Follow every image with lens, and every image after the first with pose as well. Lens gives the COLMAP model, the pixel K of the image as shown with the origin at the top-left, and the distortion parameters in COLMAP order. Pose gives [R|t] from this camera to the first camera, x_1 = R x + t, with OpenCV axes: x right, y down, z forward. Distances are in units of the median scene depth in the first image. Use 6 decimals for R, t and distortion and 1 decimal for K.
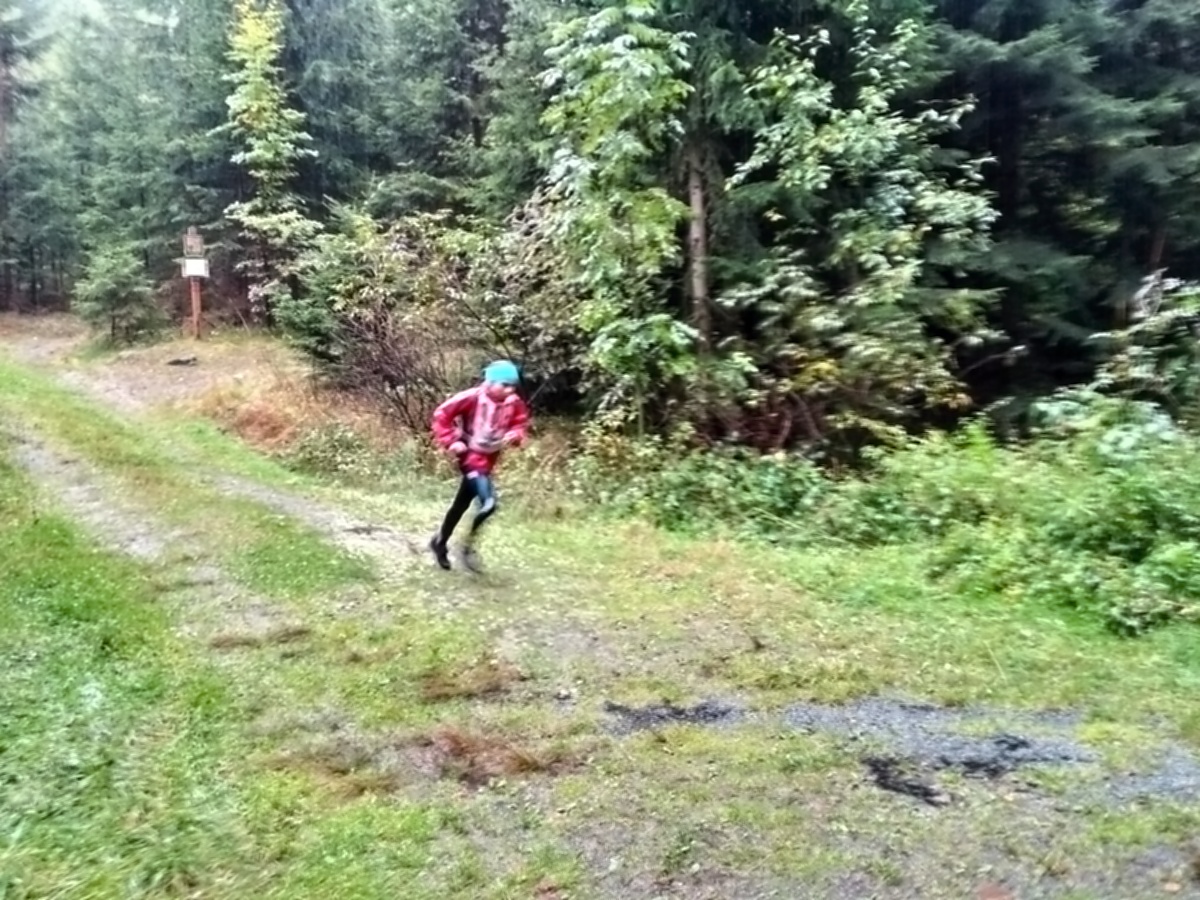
lens RADIAL K [[1076.9, 0, 612.3], [0, 1076.9, 454.8], [0, 0, 1]] dist [0.122458, -0.231133]
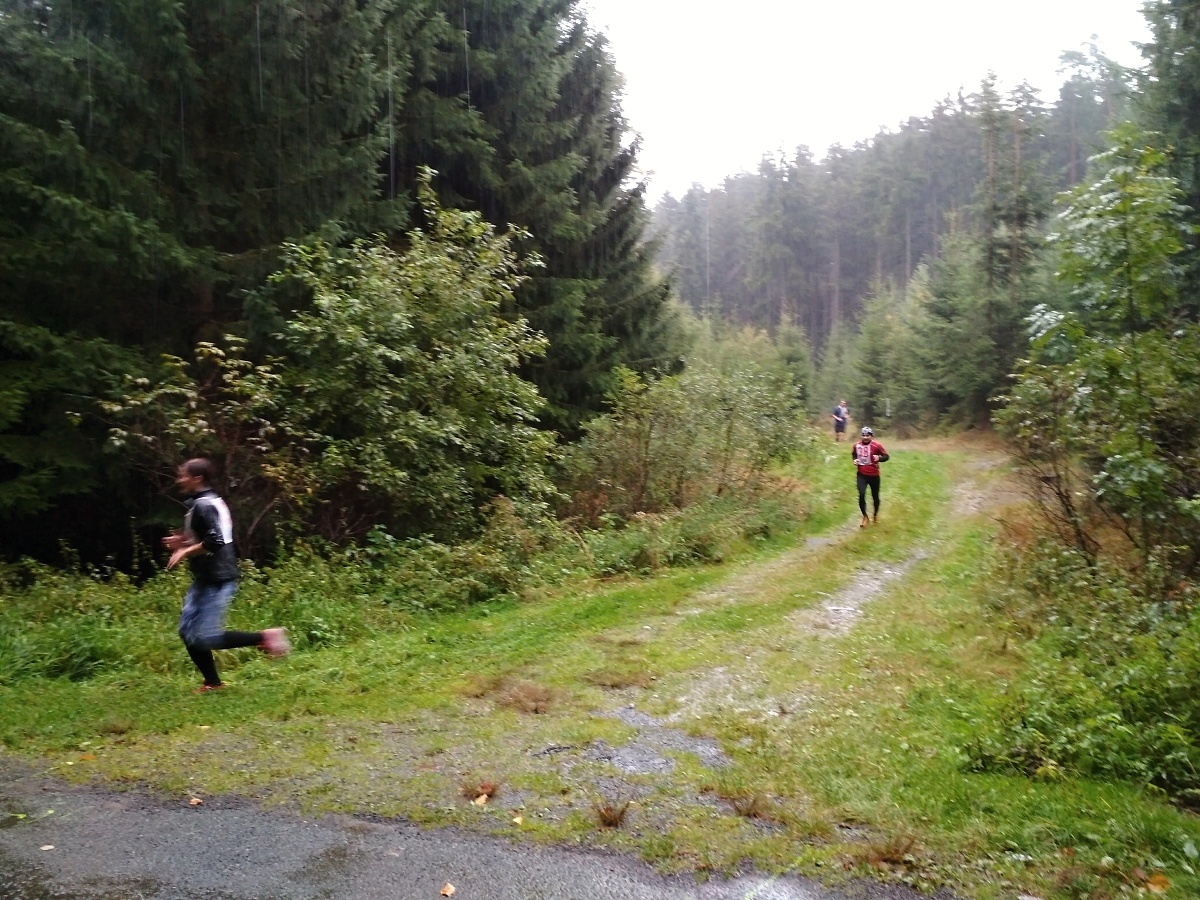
lens RADIAL K [[1064.5, 0, 604.1], [0, 1064.5, 452.9], [0, 0, 1]] dist [0.120716, -0.234035]
pose [[0.510505, 0.035655, -0.859135, 0.660784], [-0.123047, 0.991886, -0.031952, -0.039279], [0.851025, 0.122026, 0.510750, 0.067789]]
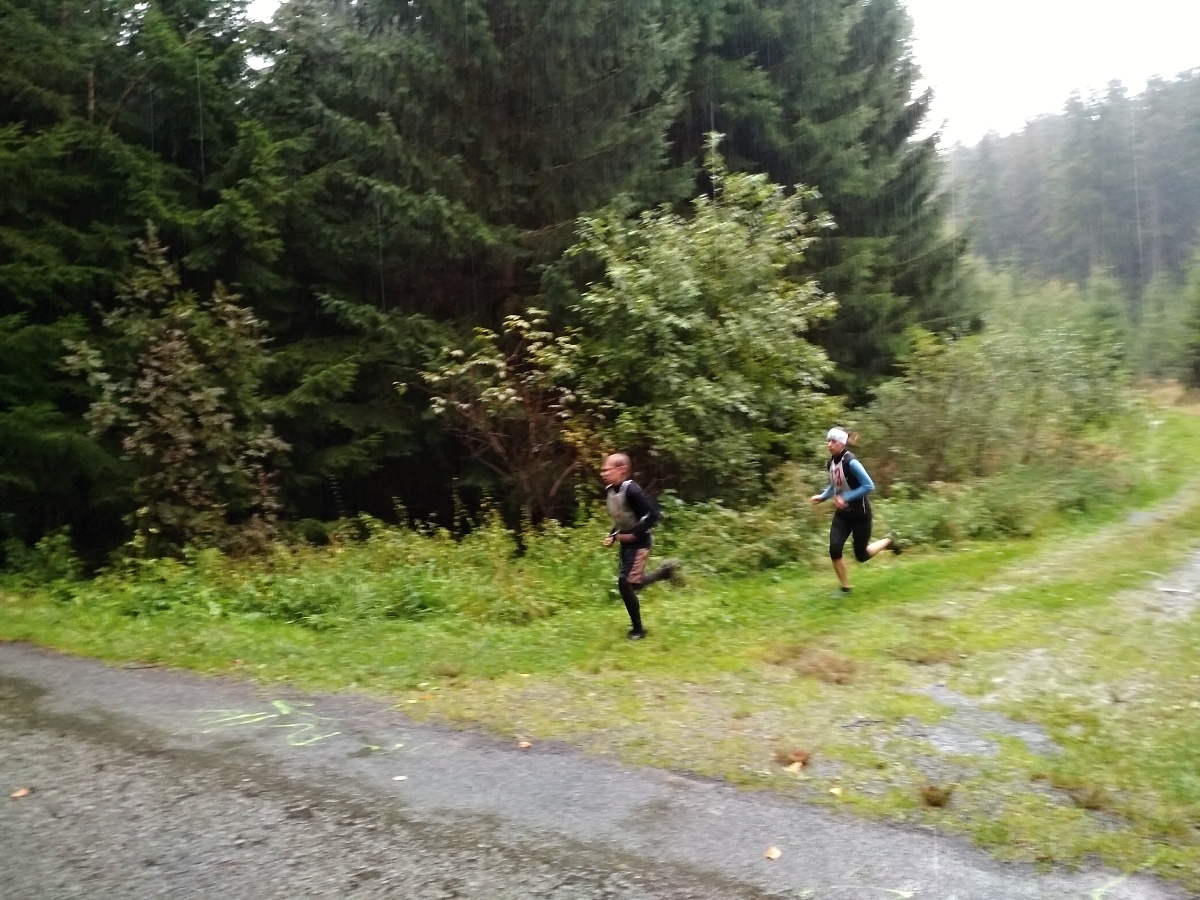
lens RADIAL K [[1066.2, 0, 599.4], [0, 1066.2, 446.4], [0, 0, 1]] dist [0.123812, -0.244500]
pose [[0.274736, 0.059858, -0.959655, 0.652097], [-0.126248, 0.991665, 0.025712, -0.036537], [0.953196, 0.114090, 0.280003, 0.048641]]
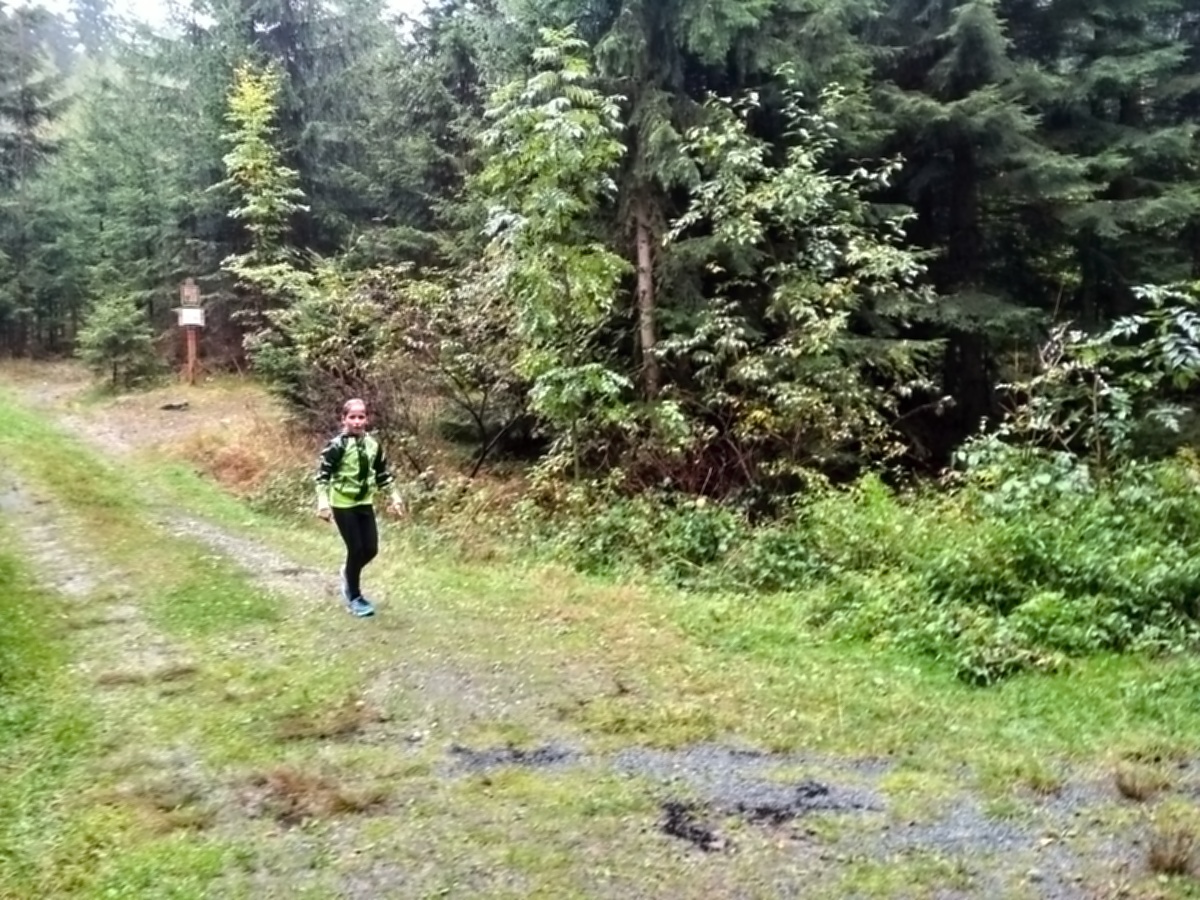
lens RADIAL K [[1057.6, 0, 592.3], [0, 1057.6, 447.2], [0, 0, 1]] dist [0.117032, -0.225555]
pose [[0.999308, 0.006523, -0.036609, 0.082014], [-0.008272, 0.998821, -0.047825, -0.001963], [0.036254, 0.048095, 0.998185, -0.005280]]
